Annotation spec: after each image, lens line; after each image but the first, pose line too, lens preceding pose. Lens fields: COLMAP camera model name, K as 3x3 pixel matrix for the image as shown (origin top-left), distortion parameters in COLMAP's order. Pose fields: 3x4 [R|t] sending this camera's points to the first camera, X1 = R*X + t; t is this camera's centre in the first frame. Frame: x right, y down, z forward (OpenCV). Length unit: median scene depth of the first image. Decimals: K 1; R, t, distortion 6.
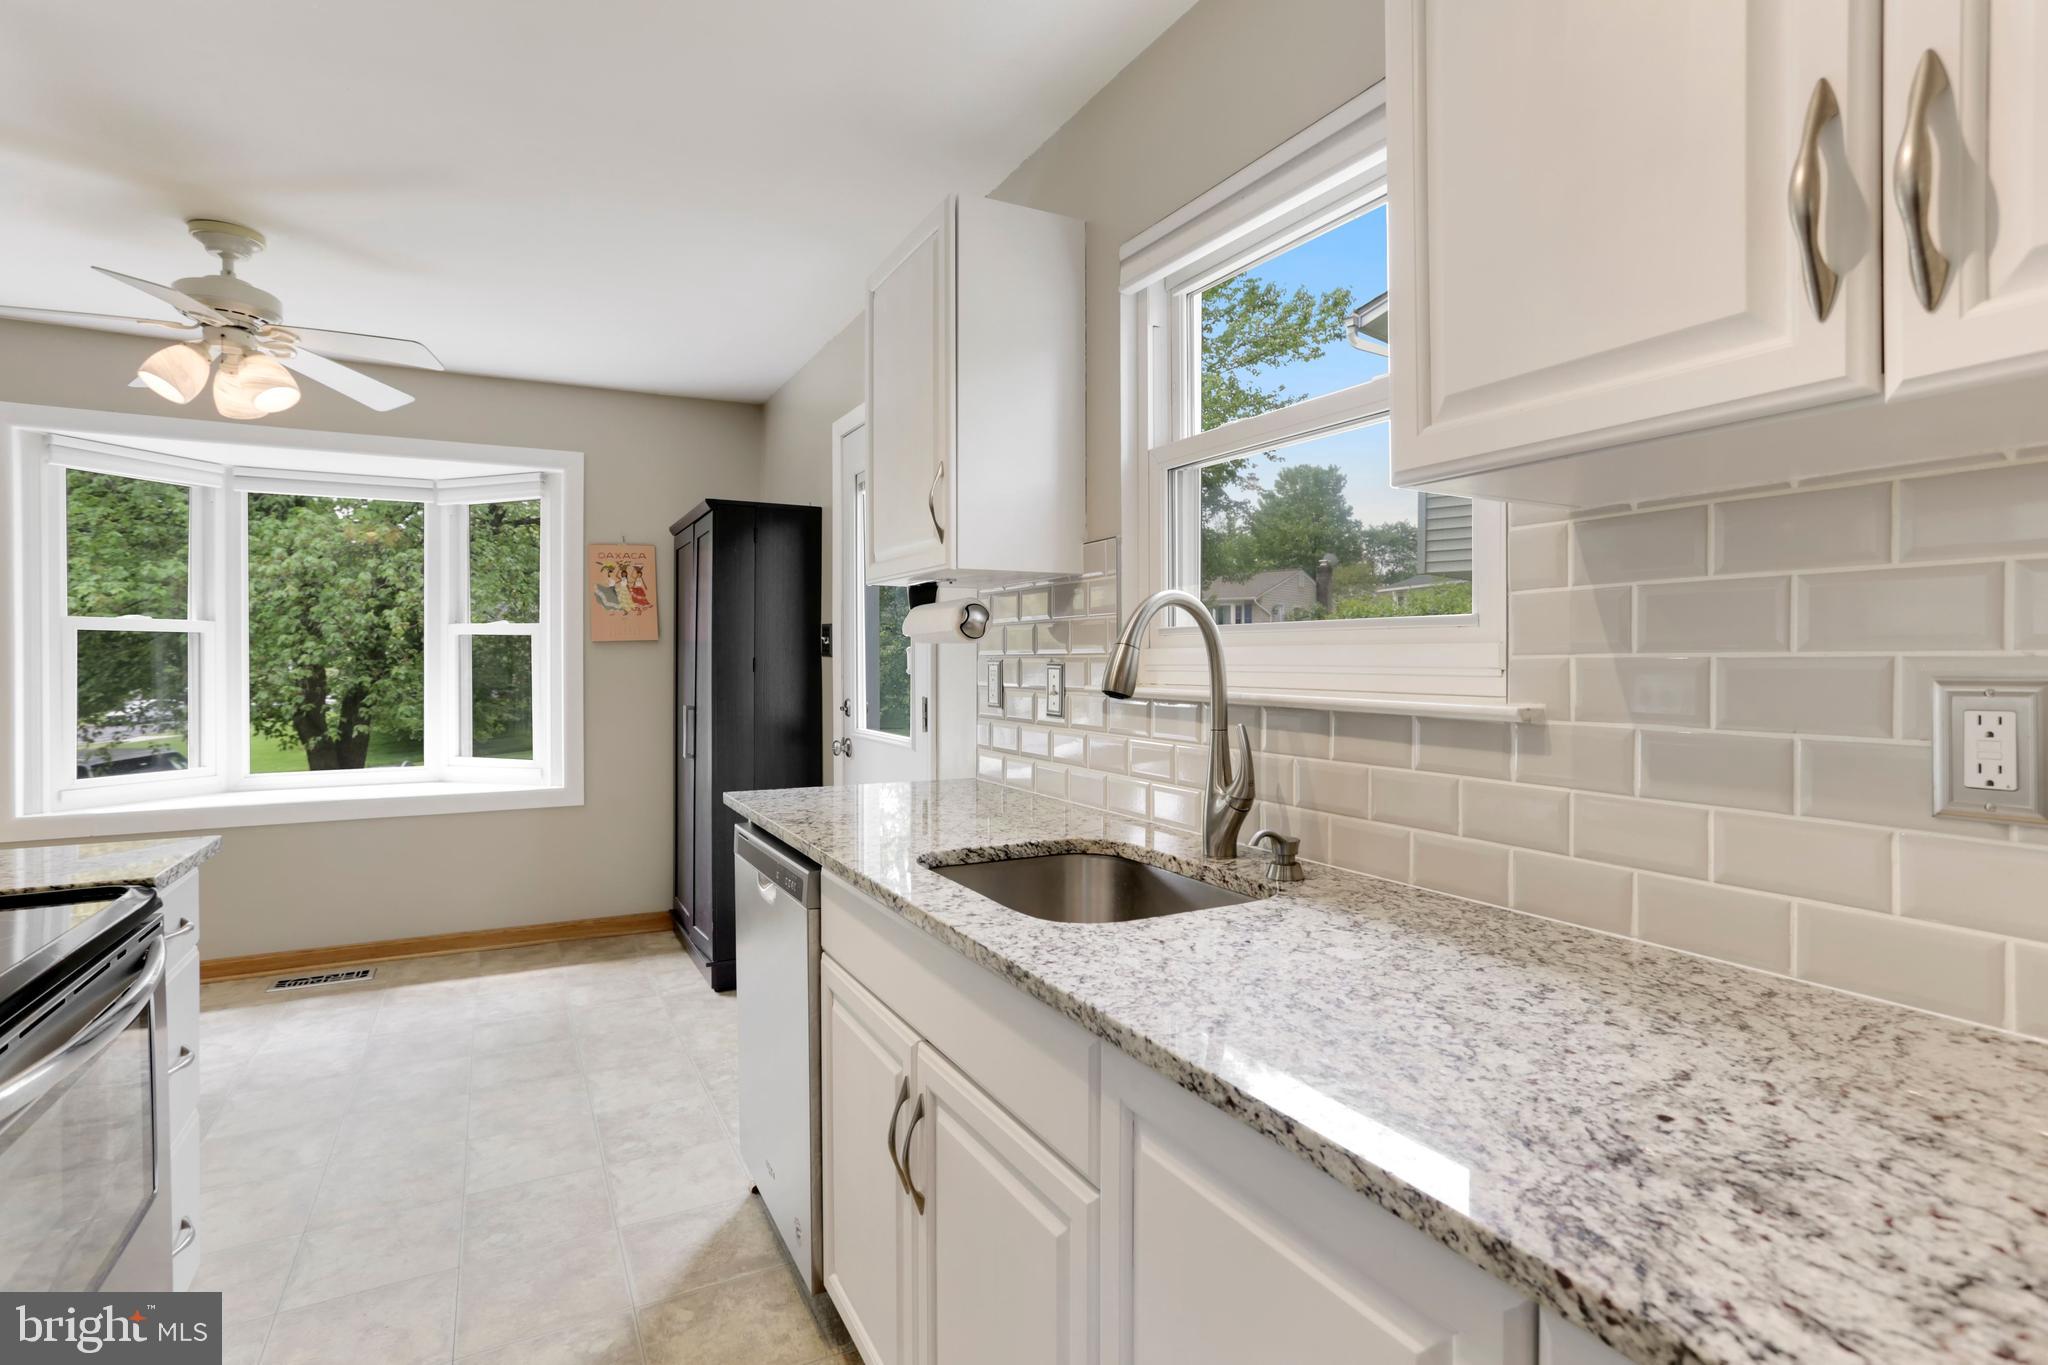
lens RADIAL K [[995.4, 0, 1028.5], [0, 995.4, 663.3], [0, 0, 1]] dist [-0.051108, 0.026976]
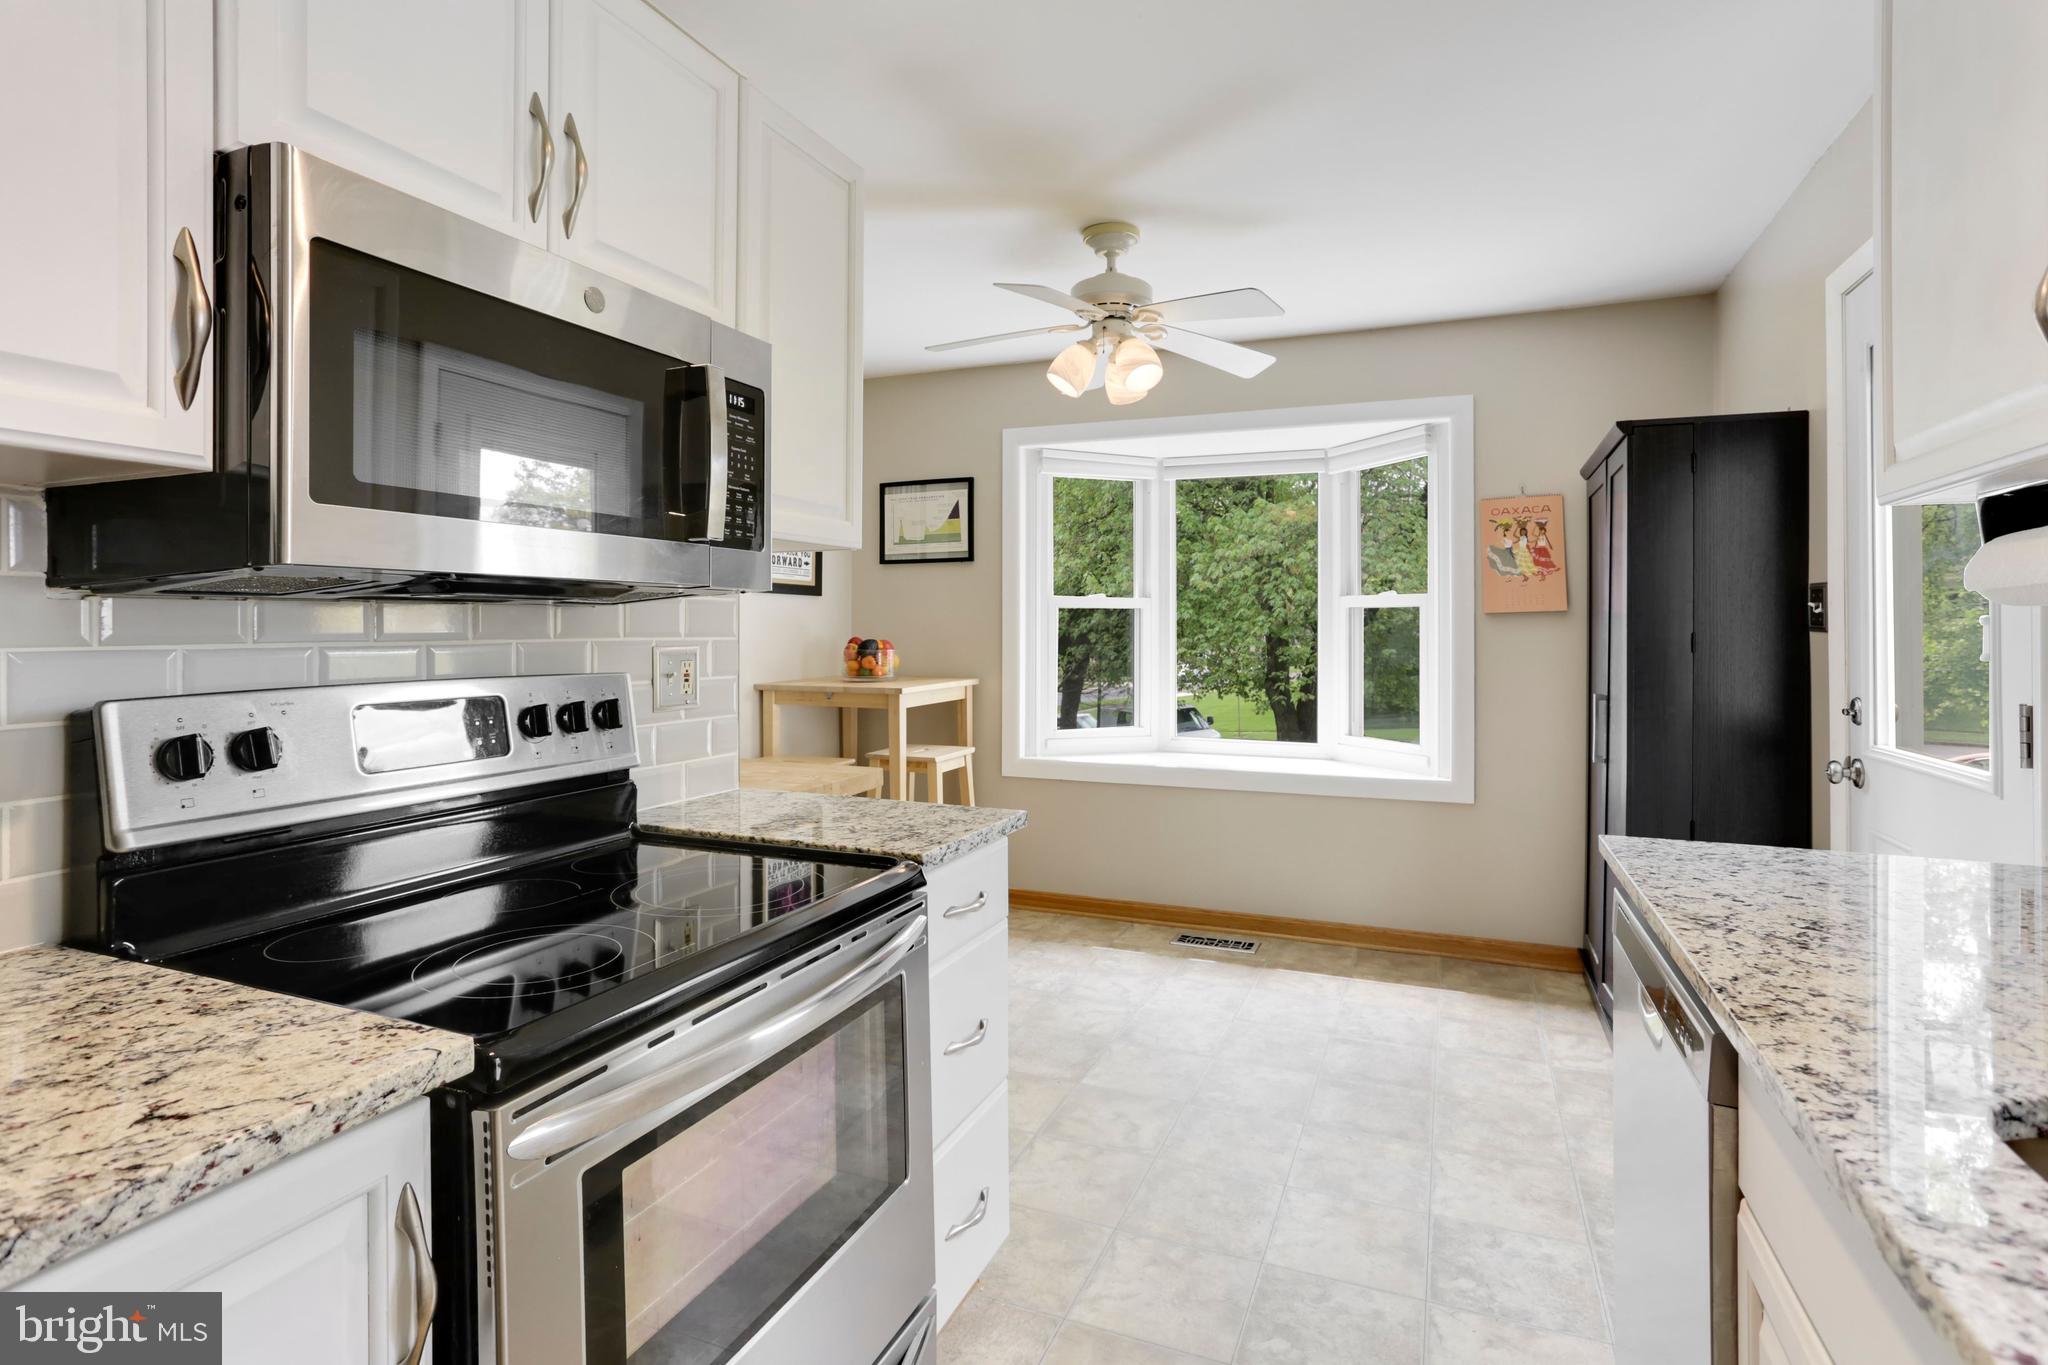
lens RADIAL K [[1020.3, 0, 1027.2], [0, 1020.3, 620.1], [0, 0, 1]] dist [-0.056477, 0.045960]
pose [[0.629751, -0.005033, -0.776781, -0.013793], [-0.008452, 0.999875, -0.013330, -0.001297], [0.776751, 0.014960, 0.629630, 0.158663]]
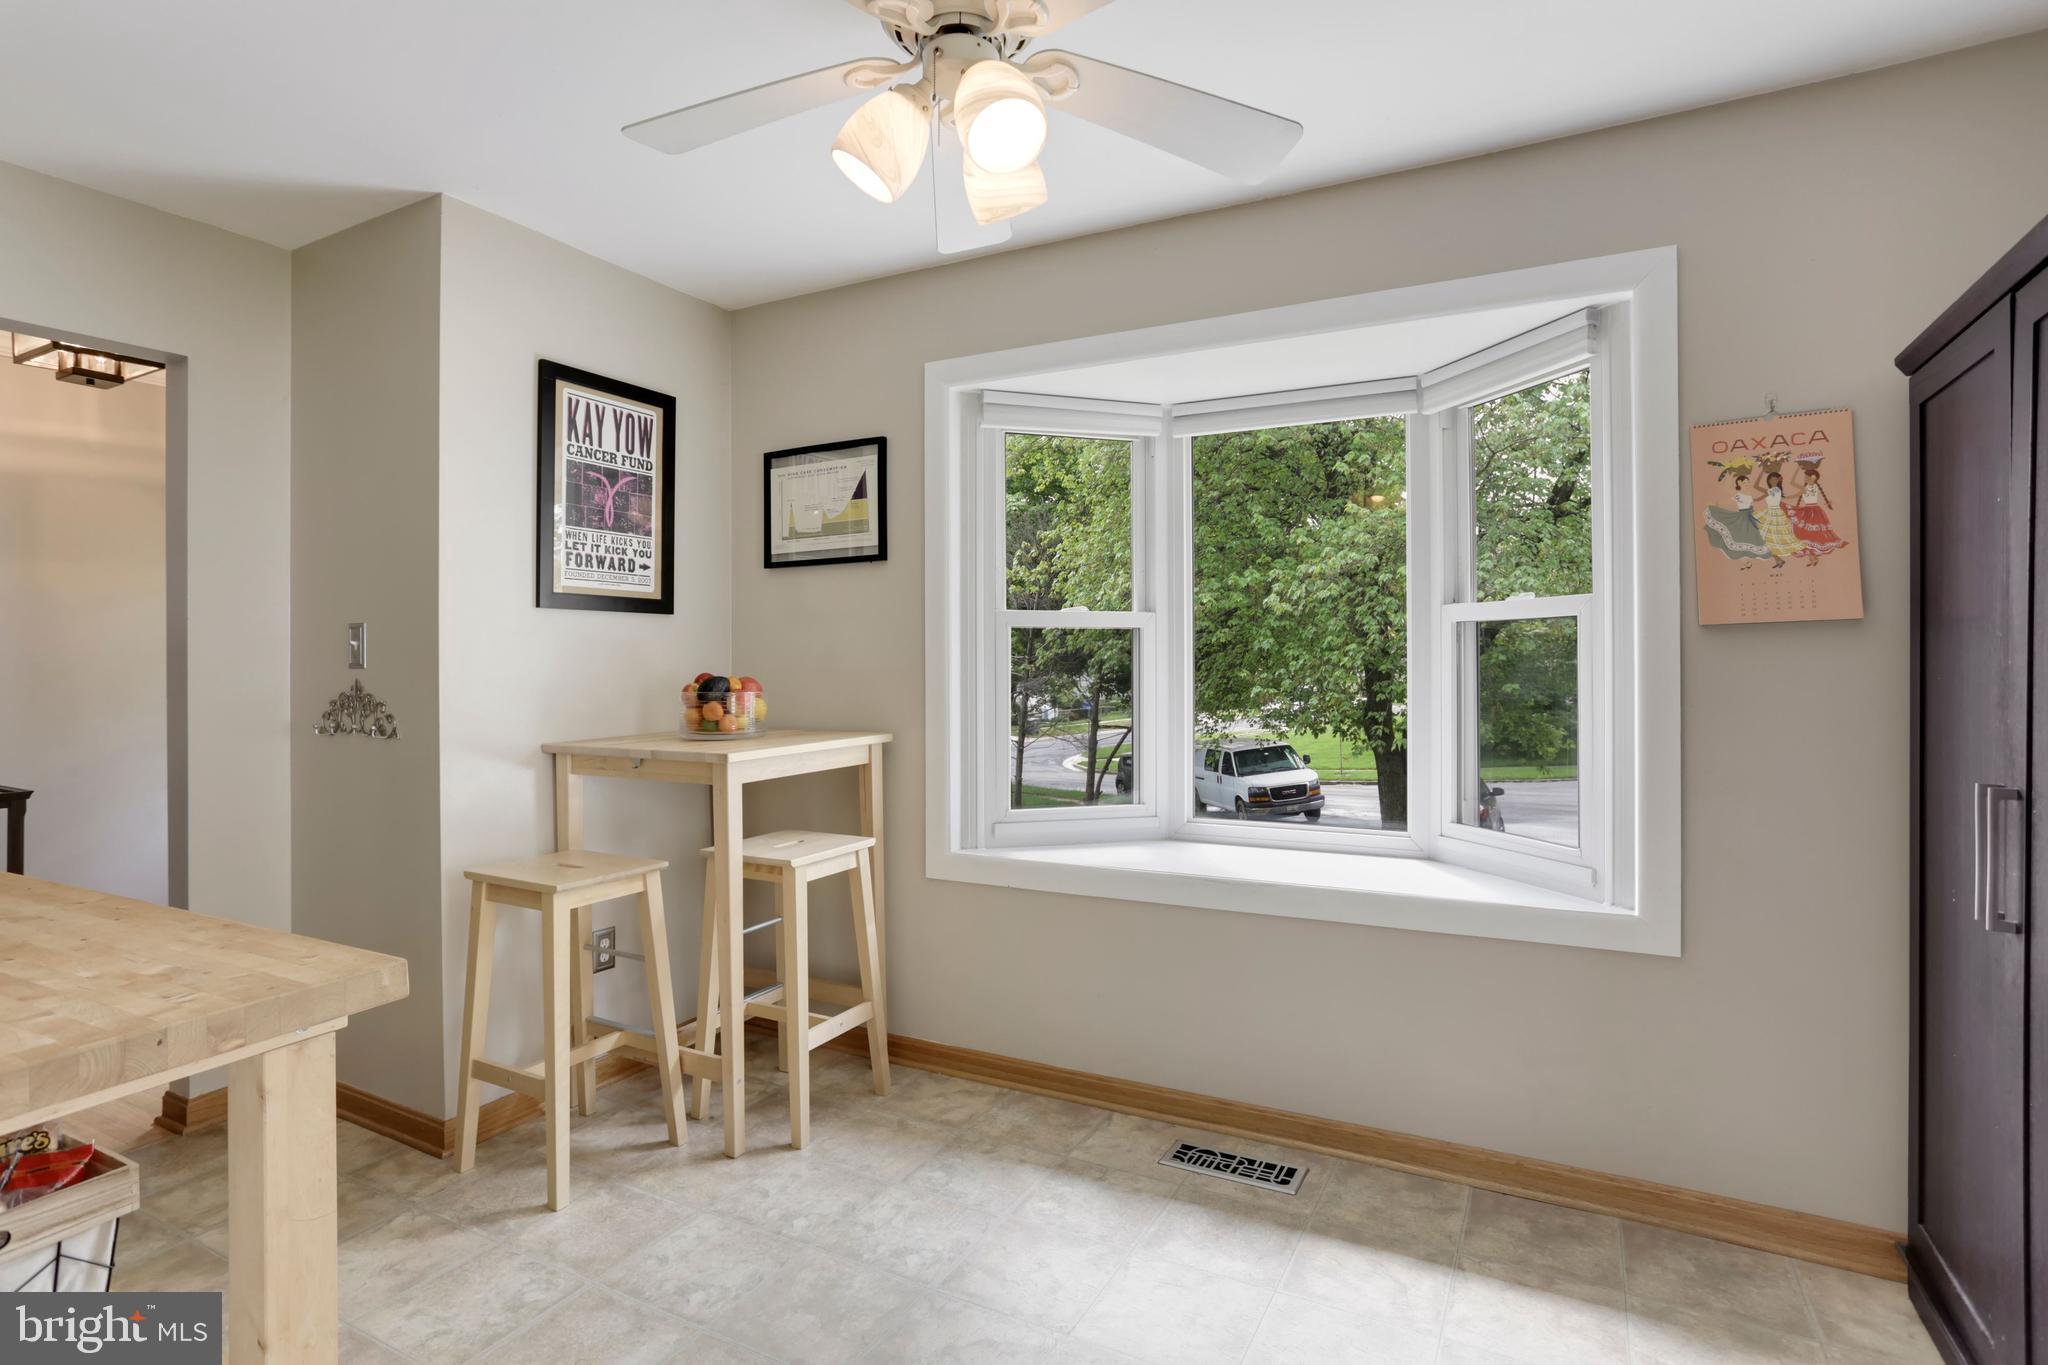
lens RADIAL K [[1035.1, 0, 1027.5], [0, 1035.1, 662.8], [0, 0, 1]] dist [-0.055147, 0.033432]
pose [[0.554298, -0.001636, -0.832317, -0.233698], [-0.001942, 0.999993, -0.003259, -0.001668], [0.832316, 0.003423, 0.554290, 0.498414]]
